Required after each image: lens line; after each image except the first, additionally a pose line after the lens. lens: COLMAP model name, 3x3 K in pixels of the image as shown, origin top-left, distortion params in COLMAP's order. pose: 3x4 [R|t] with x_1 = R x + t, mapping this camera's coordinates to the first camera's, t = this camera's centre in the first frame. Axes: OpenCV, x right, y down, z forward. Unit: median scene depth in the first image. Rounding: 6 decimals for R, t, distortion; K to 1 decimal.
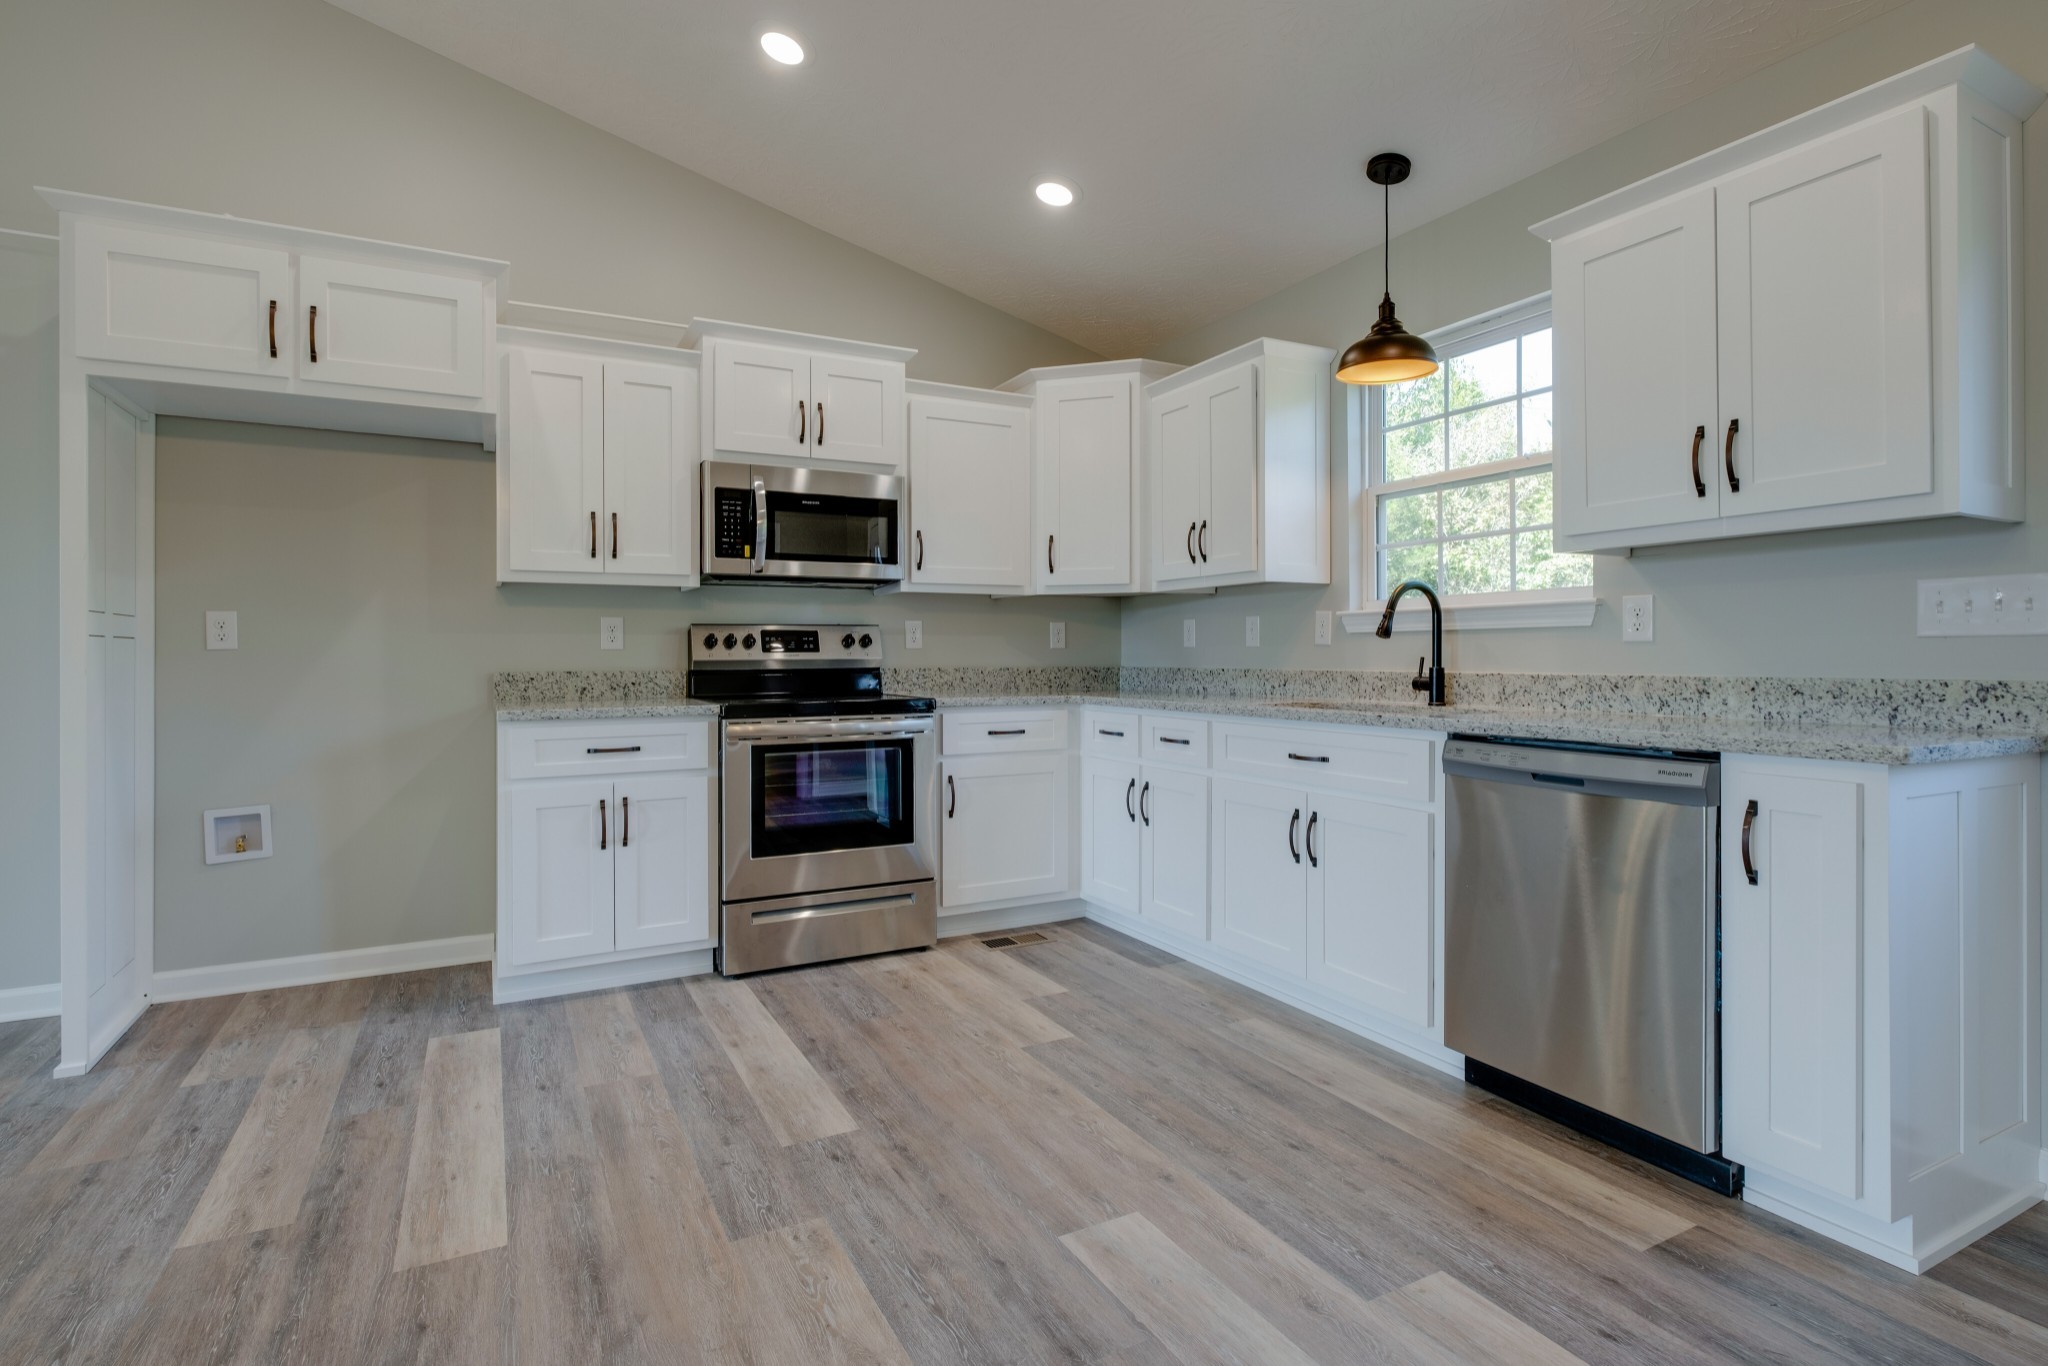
lens RADIAL K [[1026.1, 0, 1030.4], [0, 1026.1, 664.8], [0, 0, 1]] dist [-0.001323, 0.000193]
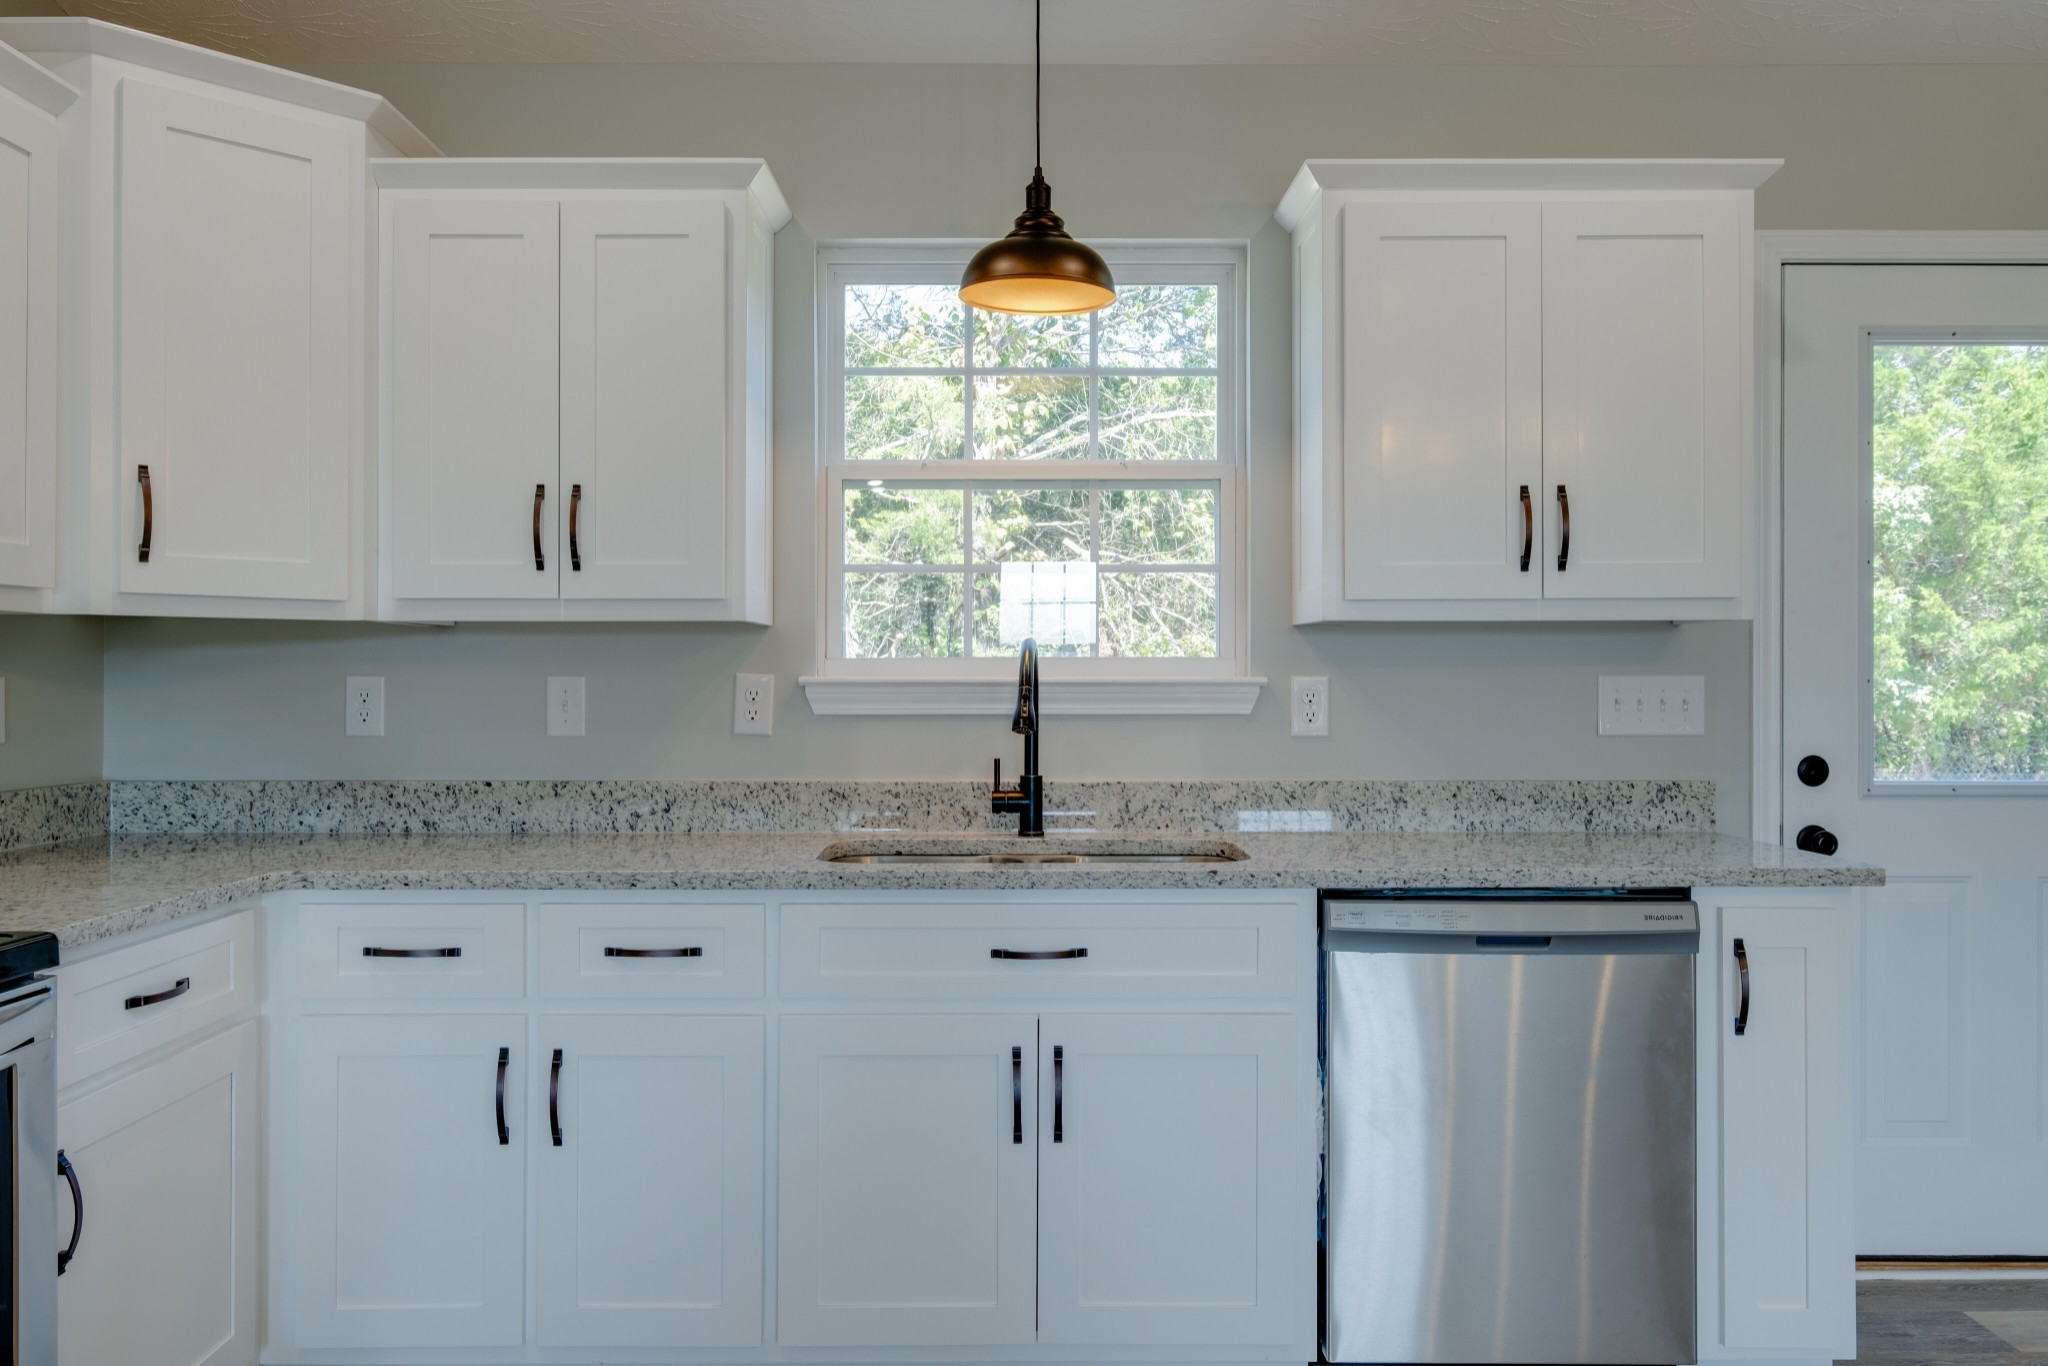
lens RADIAL K [[1555.5, 0, 1034.2], [0, 1555.5, 677.5], [0, 0, 1]] dist [0.006728, 0.008964]
pose [[0.462522, 0.003175, 0.886602, -0.456245], [0.004806, 0.999970, -0.006088, -0.052053], [-0.886595, 0.007077, 0.462493, 0.555605]]
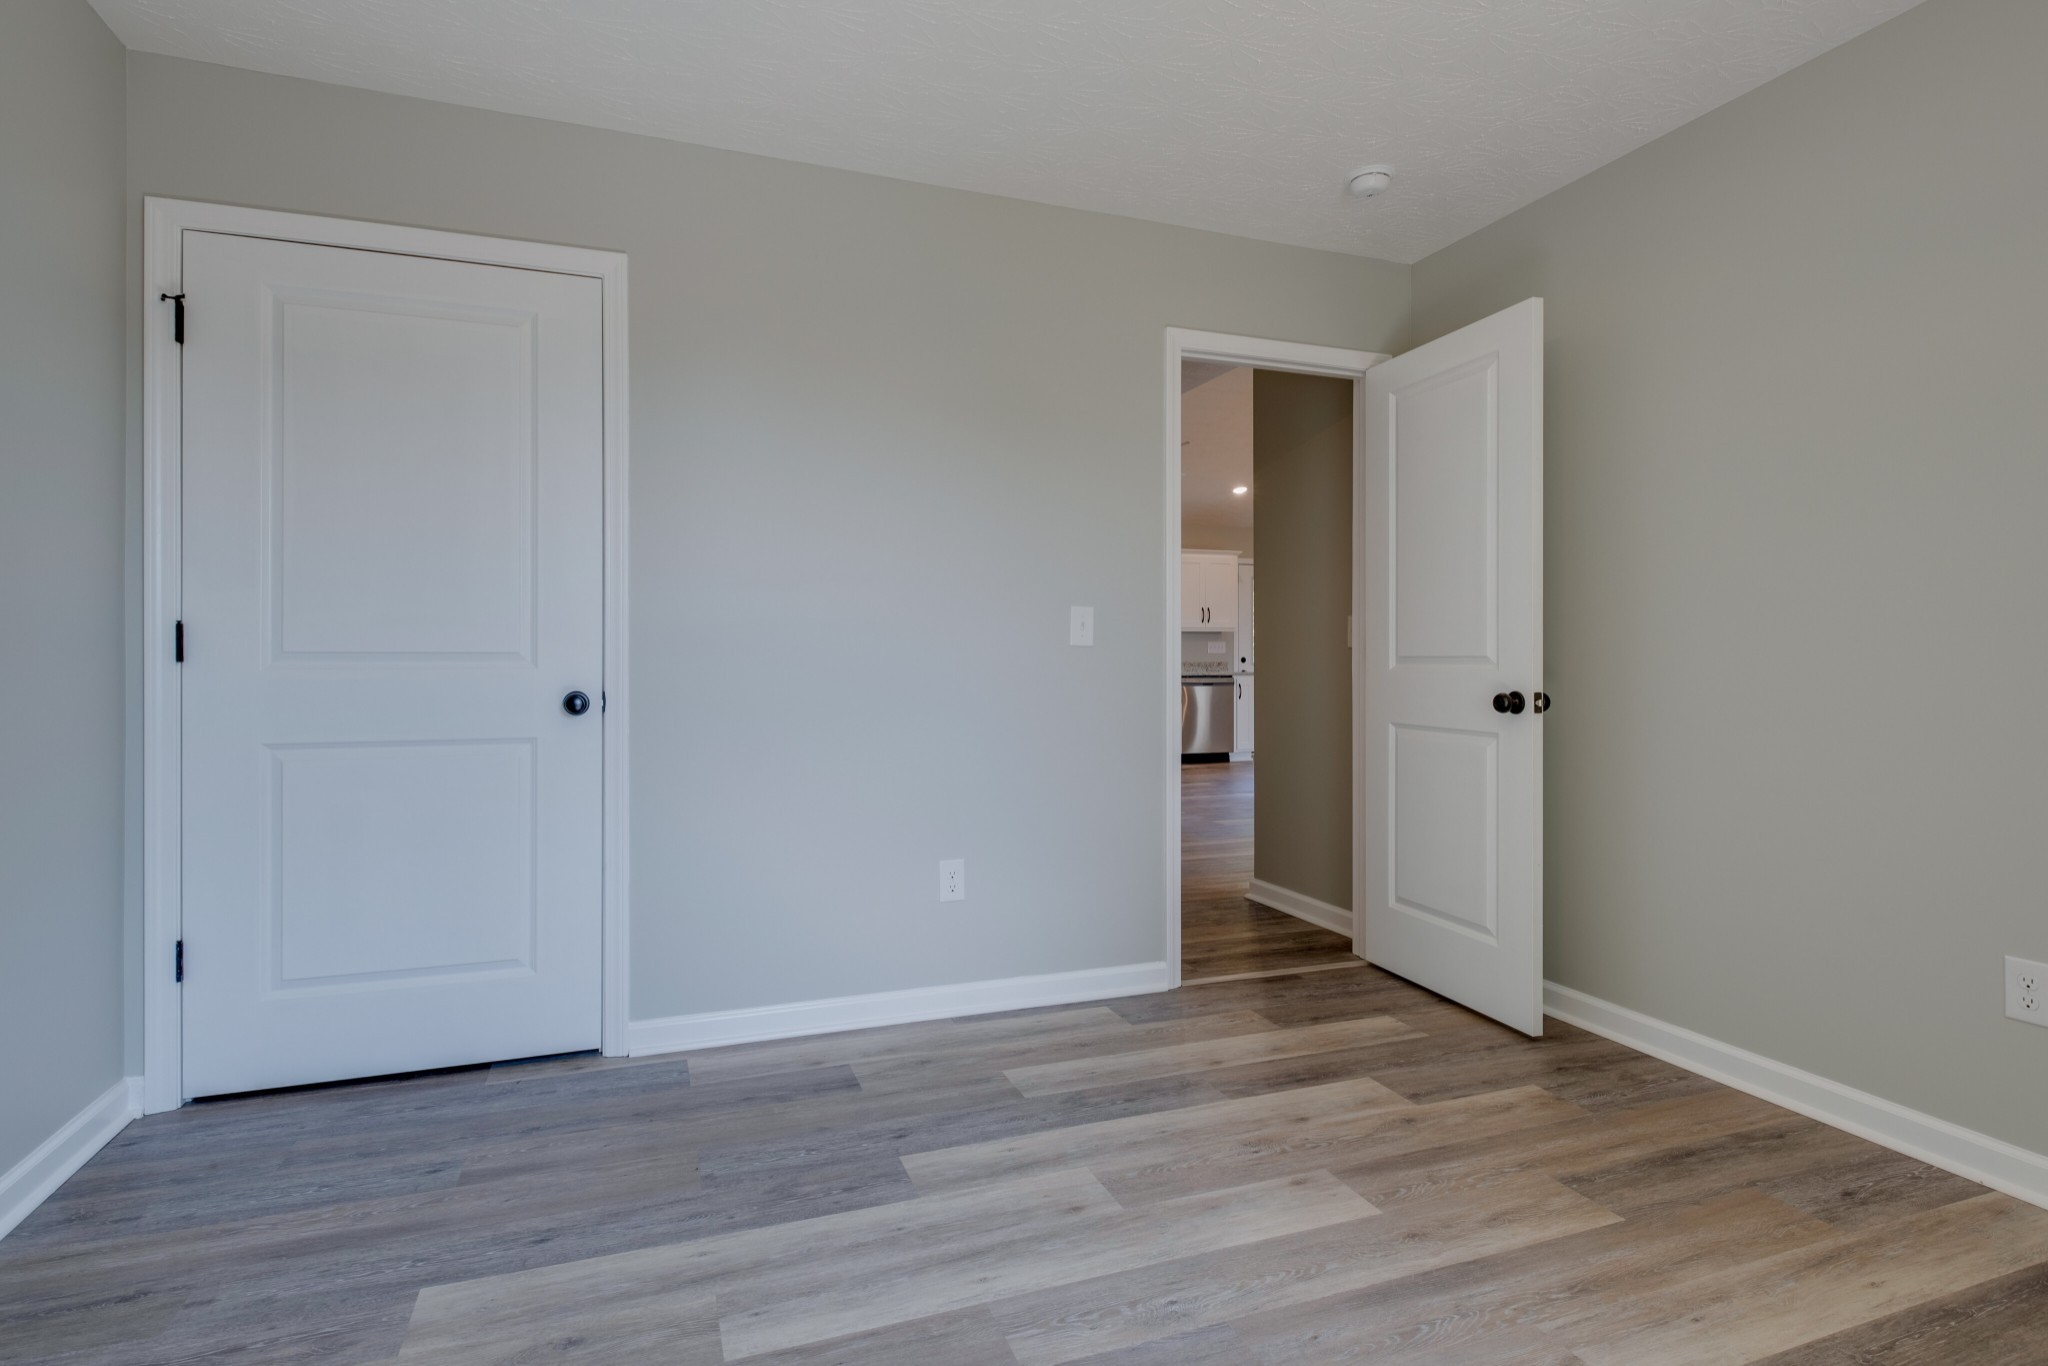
lens RADIAL K [[1026.1, 0, 1030.4], [0, 1026.1, 664.8], [0, 0, 1]] dist [-0.001323, 0.000193]
pose [[0.132937, -0.001705, 0.991123, -2.896132], [0.005857, 0.999982, 0.000935, 0.012898], [-0.991107, 0.005681, 0.132945, 0.830724]]
